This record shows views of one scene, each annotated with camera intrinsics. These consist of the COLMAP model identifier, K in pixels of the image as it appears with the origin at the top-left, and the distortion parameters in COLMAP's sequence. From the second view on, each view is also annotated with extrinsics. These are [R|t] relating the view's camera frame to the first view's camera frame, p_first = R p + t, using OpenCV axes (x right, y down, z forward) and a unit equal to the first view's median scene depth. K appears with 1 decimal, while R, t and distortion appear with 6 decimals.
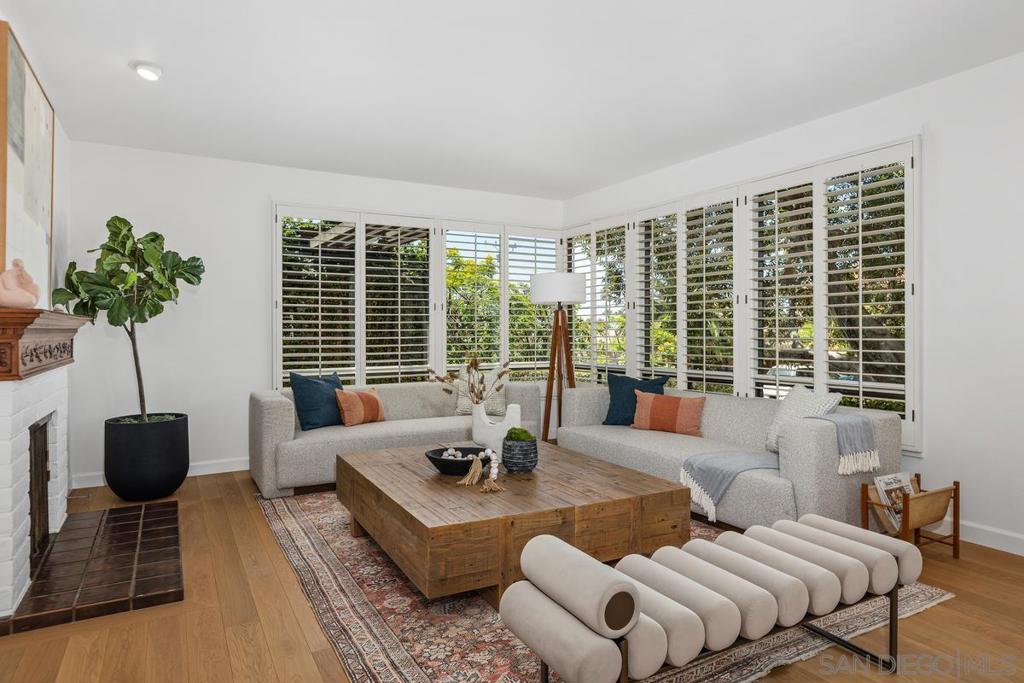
lens RADIAL K [[619.7, 0, 512.1], [0, 619.7, 327.4], [0, 0, 1]] dist [0.000465, -0.000426]
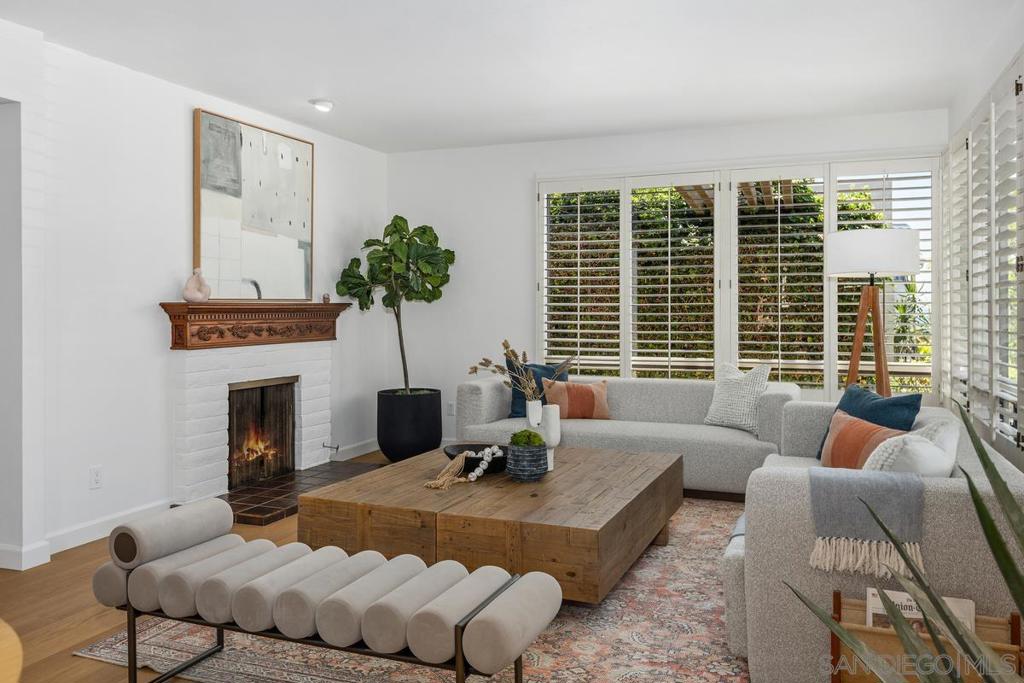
lens RADIAL K [[809.8, 0, 512.4], [0, 809.8, 308.1], [0, 0, 1]] dist [0.009236, 0.004216]
pose [[0.632010, 0.000633, -0.774960, 0.528232], [0.002108, 0.999995, 0.002535, -0.006525], [0.774957, -0.003236, 0.632005, 0.162522]]
